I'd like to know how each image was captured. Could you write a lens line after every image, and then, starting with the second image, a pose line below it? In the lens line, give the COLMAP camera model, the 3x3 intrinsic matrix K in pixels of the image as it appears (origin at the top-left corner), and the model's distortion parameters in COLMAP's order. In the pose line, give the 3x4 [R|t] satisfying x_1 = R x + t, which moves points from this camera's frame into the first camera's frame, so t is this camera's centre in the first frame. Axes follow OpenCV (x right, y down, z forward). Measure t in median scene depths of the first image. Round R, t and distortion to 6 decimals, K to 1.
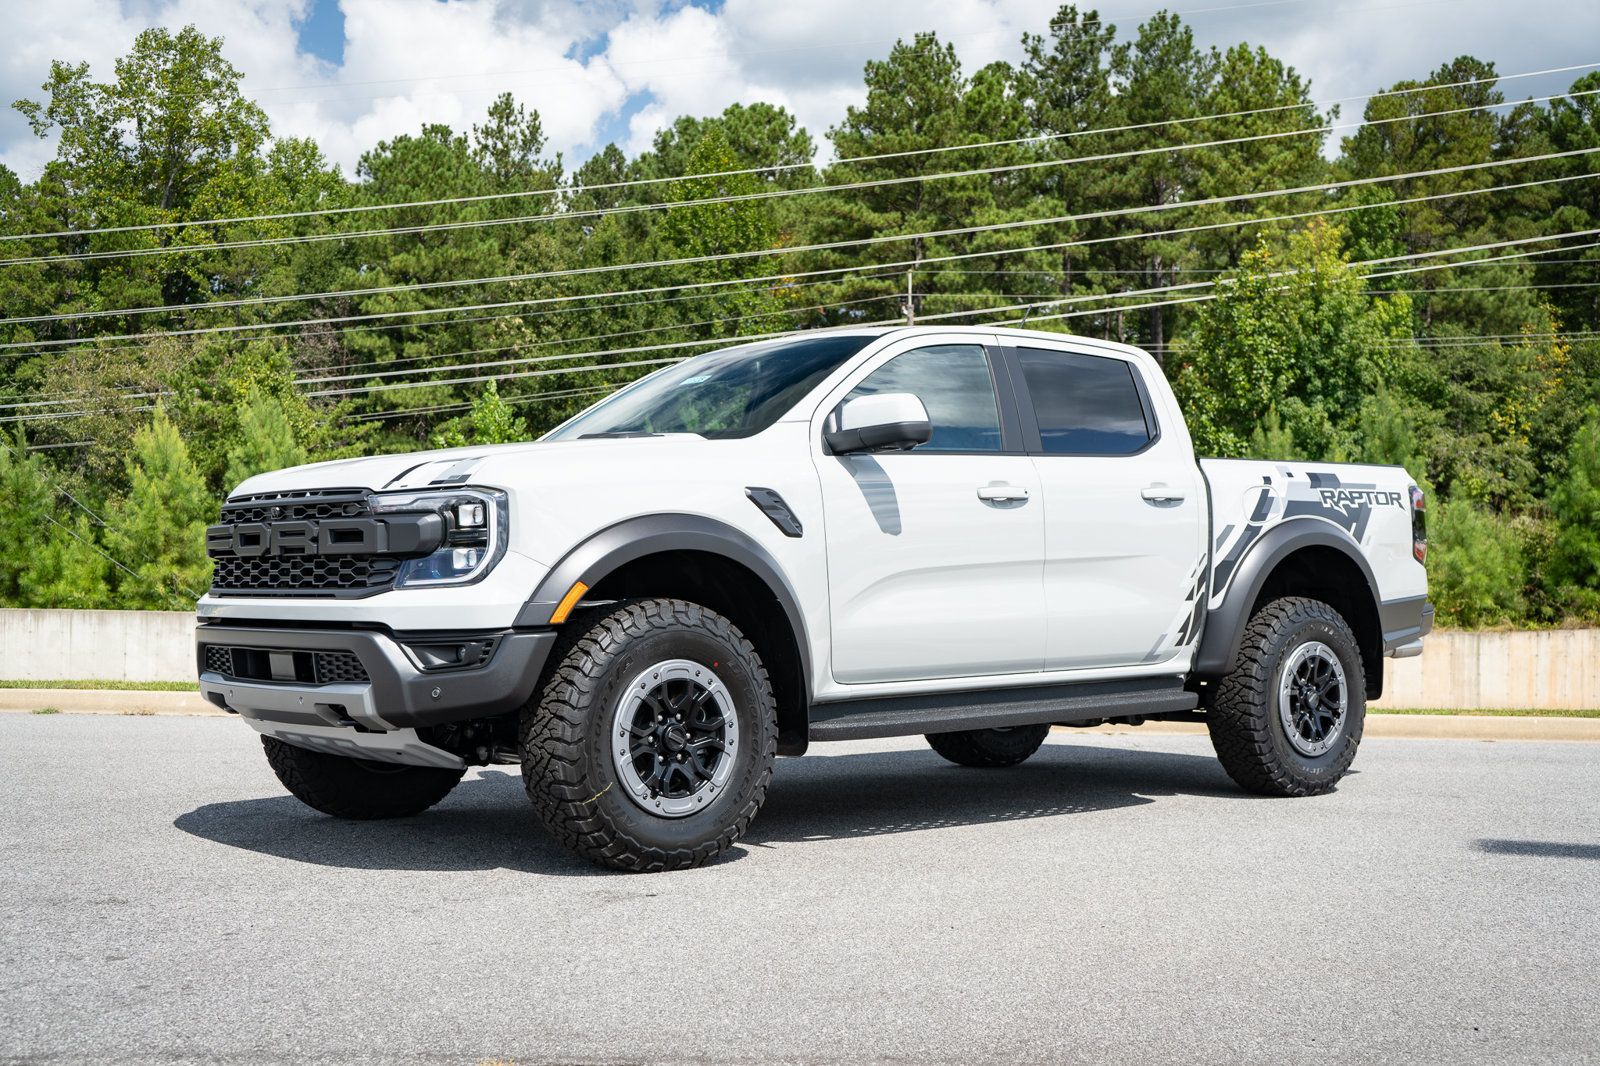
lens RADIAL K [[1909.7, 0, 800.0], [0, 1909.7, 533.0], [0, 0, 1]] dist [0.006264, 0.066552]
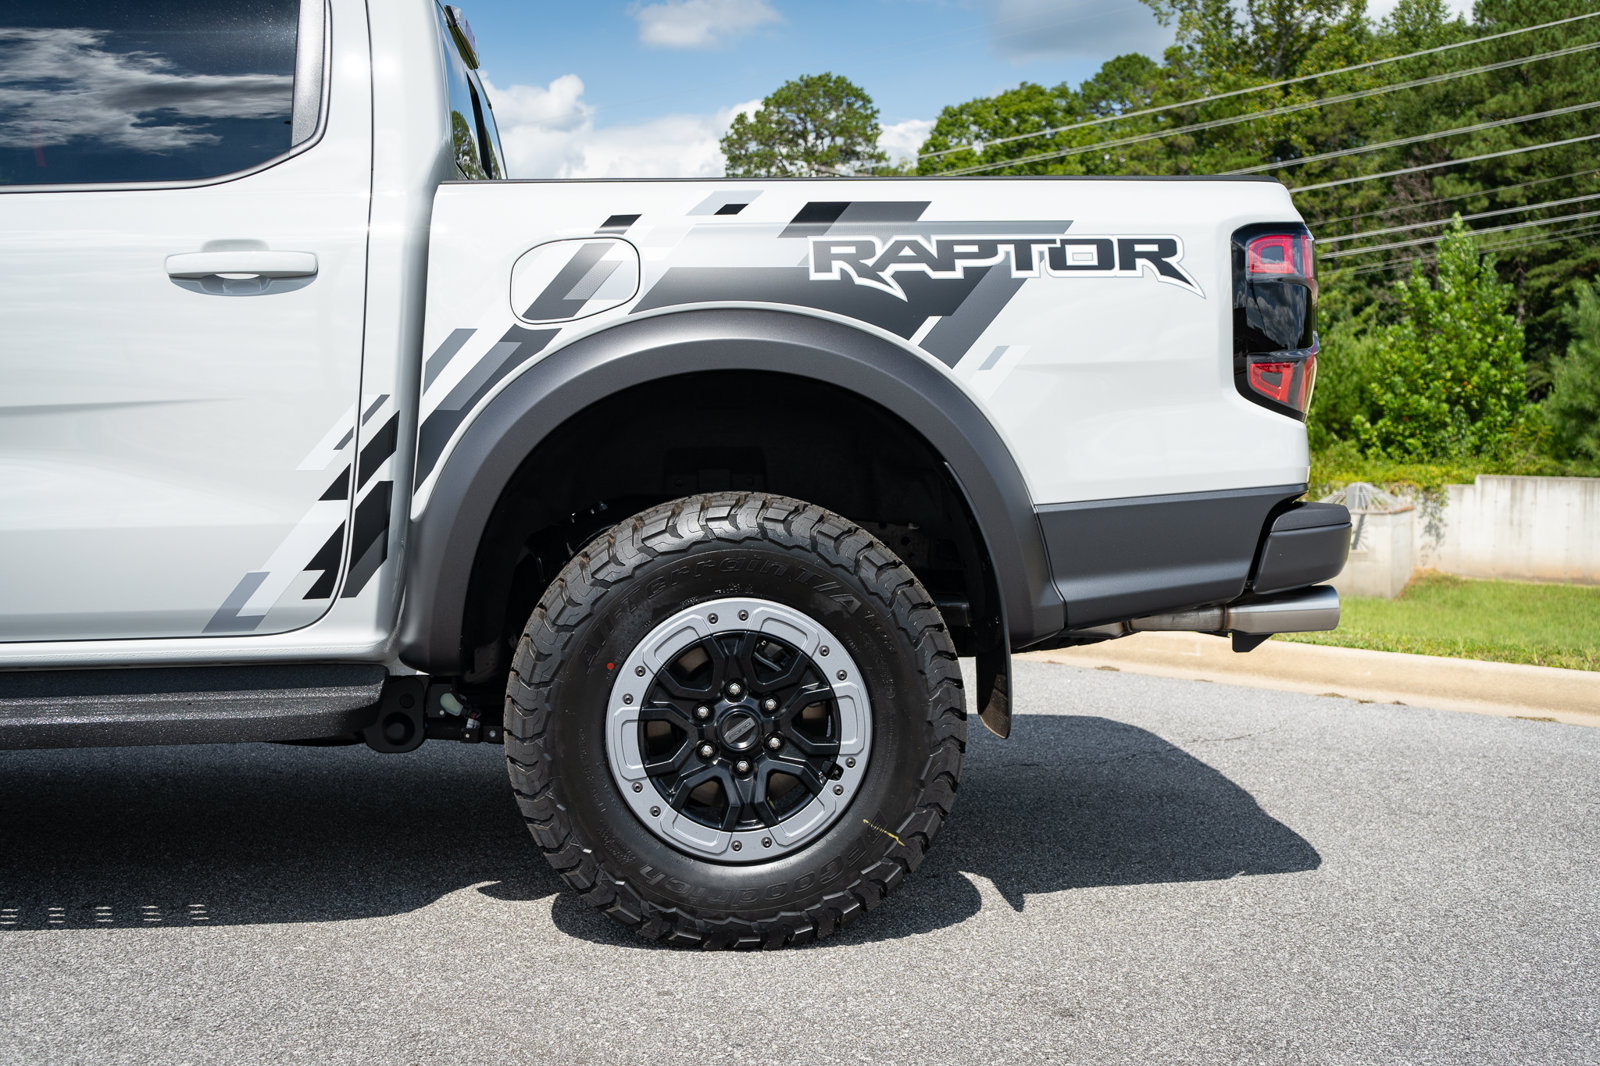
lens RADIAL K [[1759.1, 0, 800.0], [0, 1759.1, 533.0], [0, 0, 1]] dist [0.006839, 0.019493]
pose [[0.806785, 0.032357, -0.589959, 0.041525], [0.016204, 0.996912, 0.076836, 0.001009], [0.590623, -0.071550, 0.803769, 0.056278]]
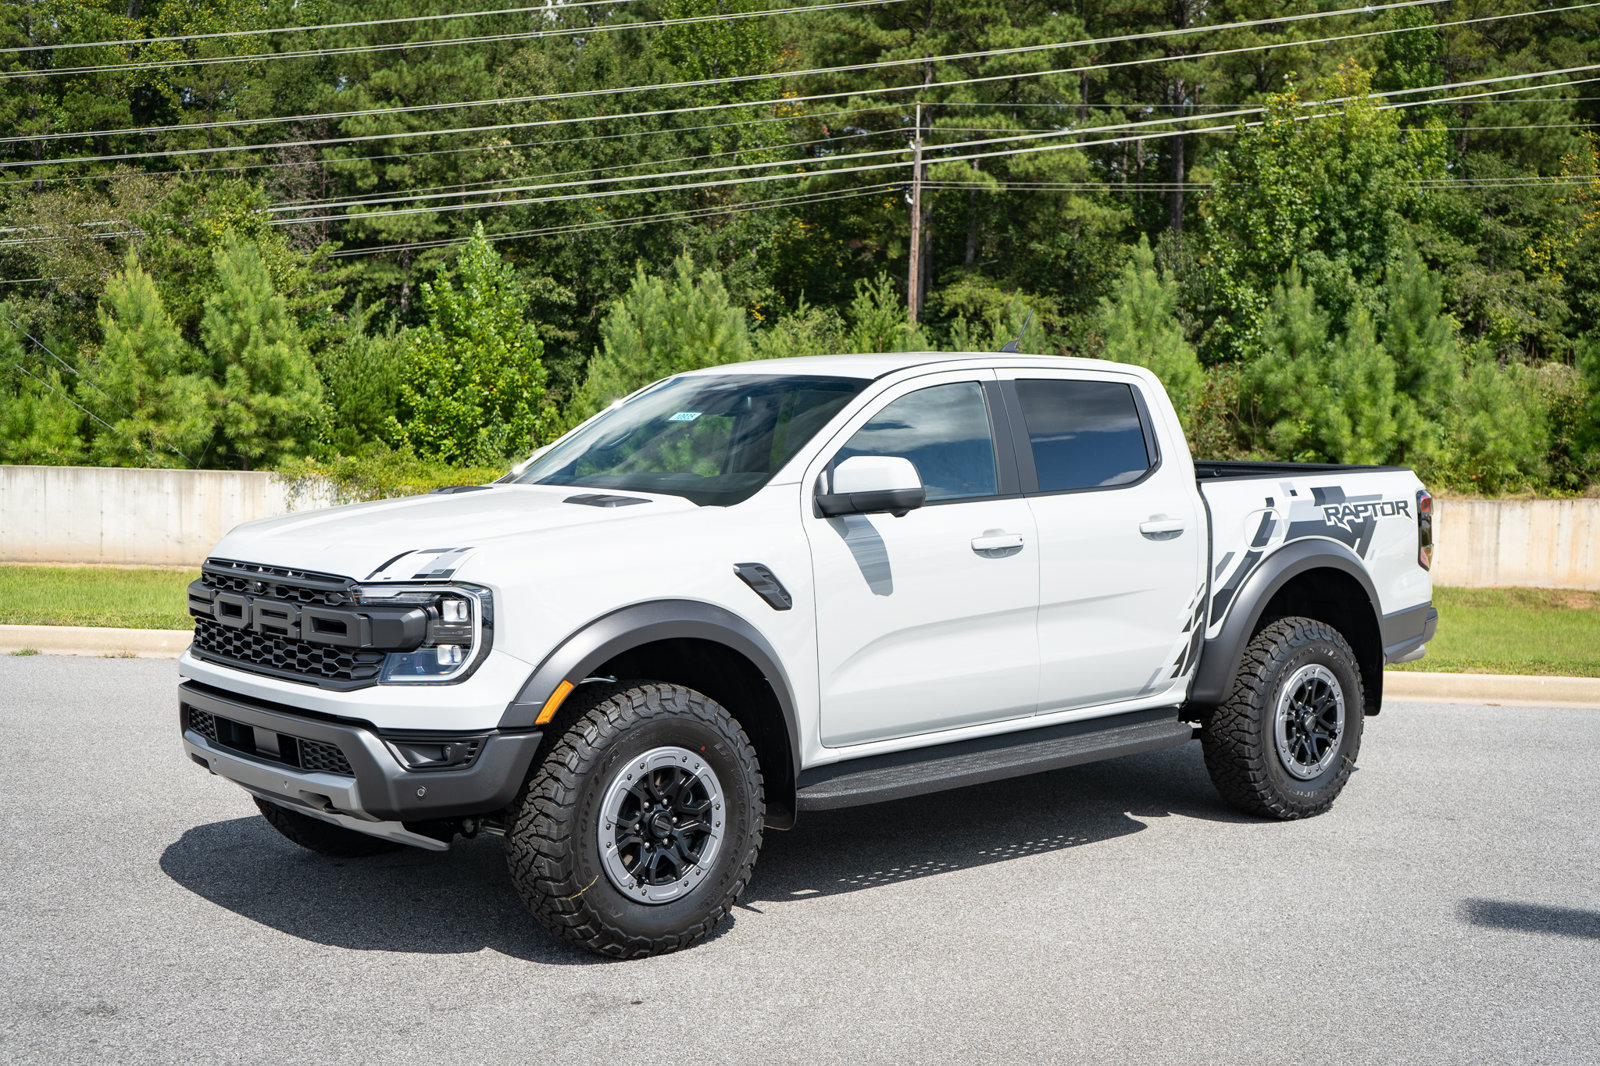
lens RADIAL K [[1982.7, 0, 800.0], [0, 1982.7, 533.0], [0, 0, 1]] dist [0.006714, 0.060663]
pose [[0.999961, 0.008813, 0.000148, 0.000321], [-0.008791, 0.995888, 0.090163, -0.008161], [0.000648, -0.090161, 0.995927, -0.001045]]
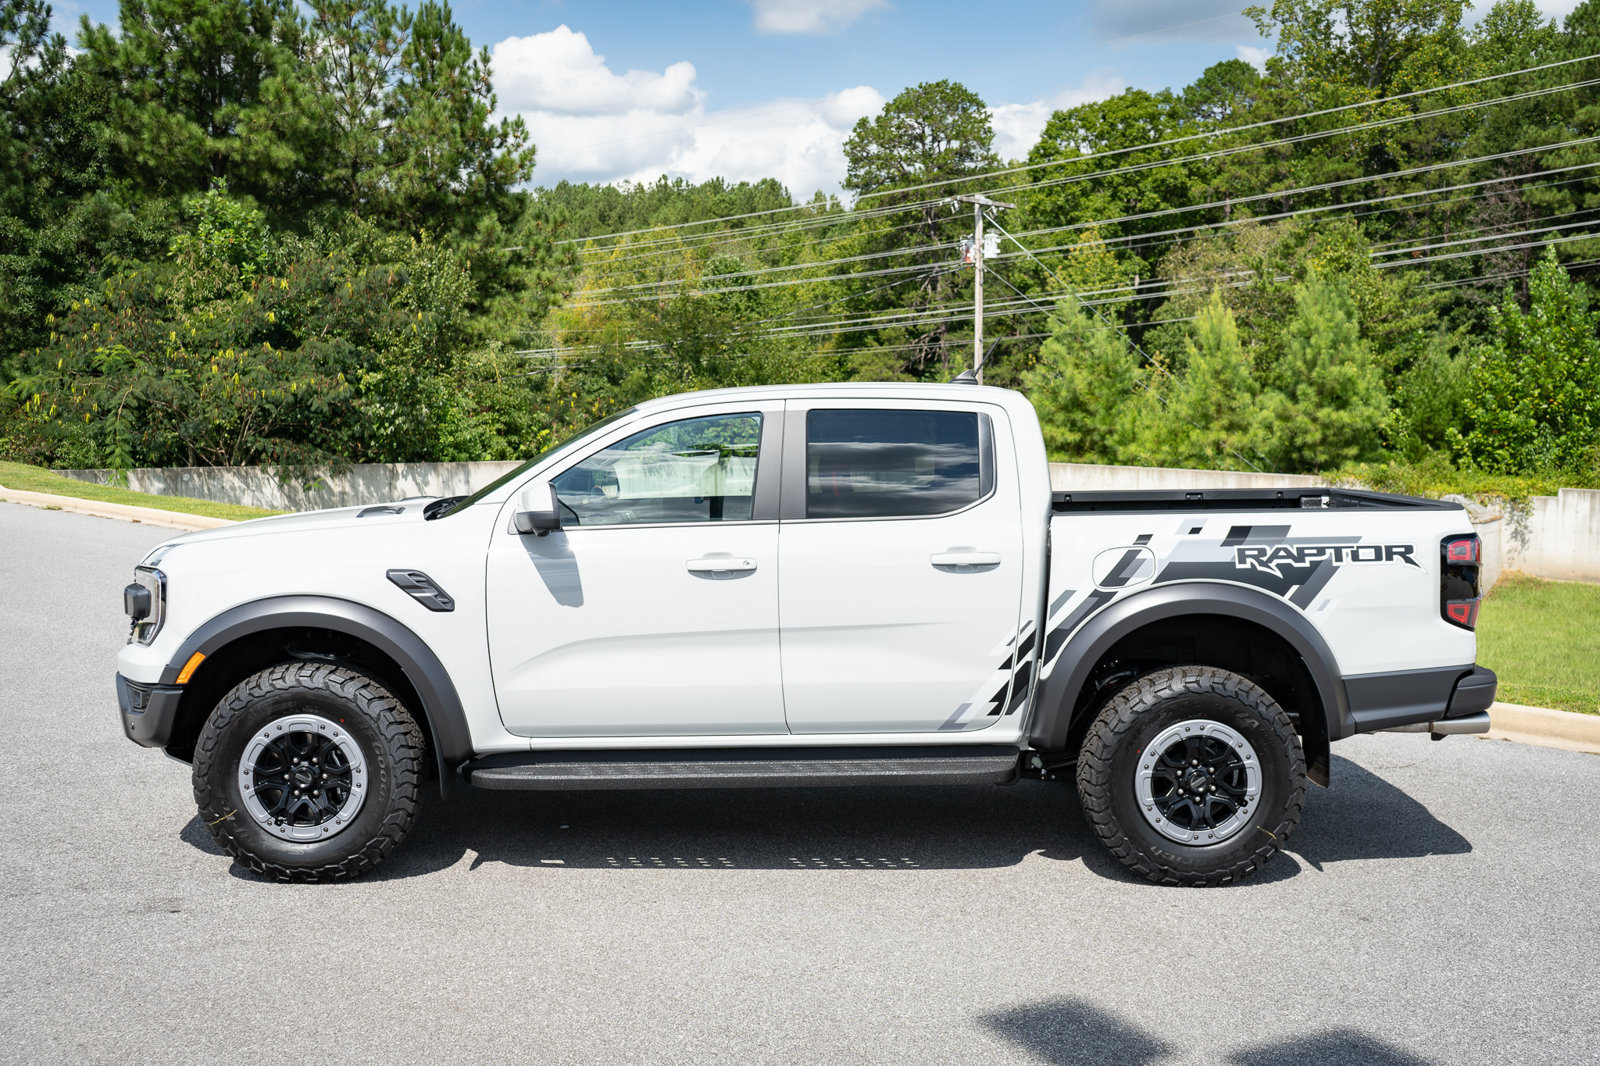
lens RADIAL K [[1673.8, 0, 800.0], [0, 1673.8, 533.0], [0, 0, 1]] dist [-0.000556, 0.029258]
pose [[0.770813, 0.052939, -0.634858, 0.050149], [0.010385, 0.995365, 0.095609, -0.008704], [0.636977, -0.080290, 0.766690, 0.023246]]
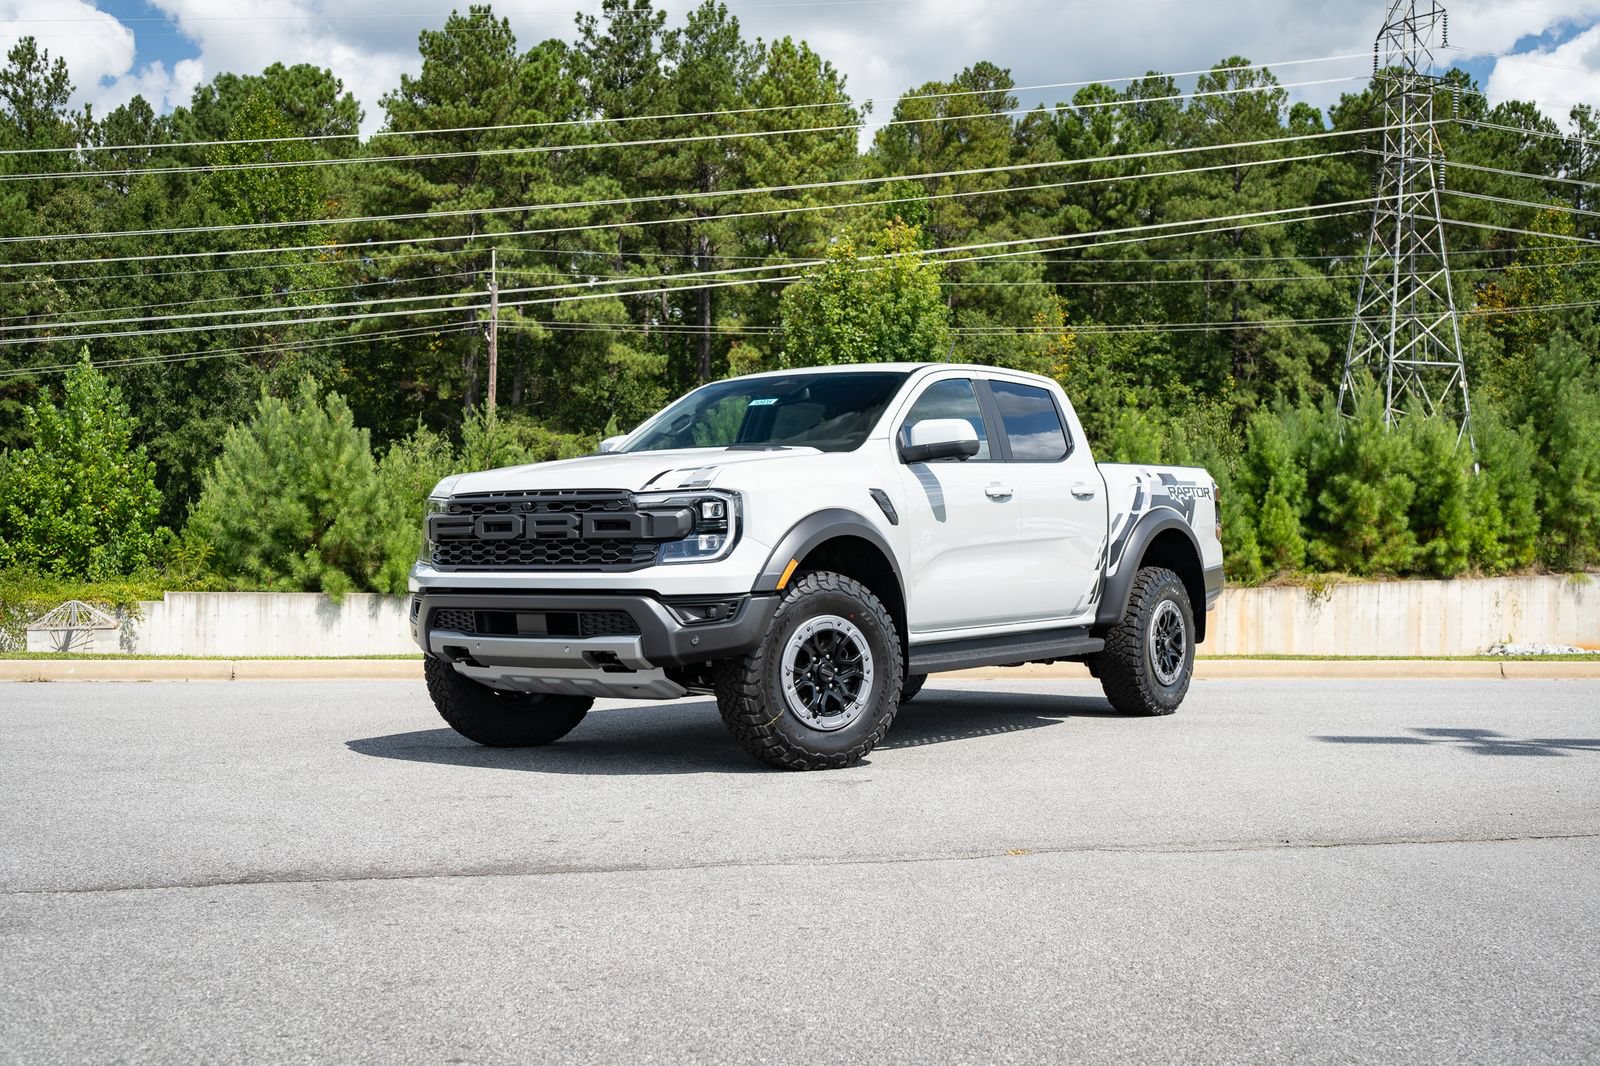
lens RADIAL K [[1909.7, 0, 800.0], [0, 1909.7, 533.0], [0, 0, 1]] dist [0.006264, 0.066552]
pose [[0.968140, -0.001496, 0.250404, -0.025659], [-0.002385, 0.999882, 0.015194, -0.000792], [-0.250397, -0.015308, 0.968022, -0.018728]]
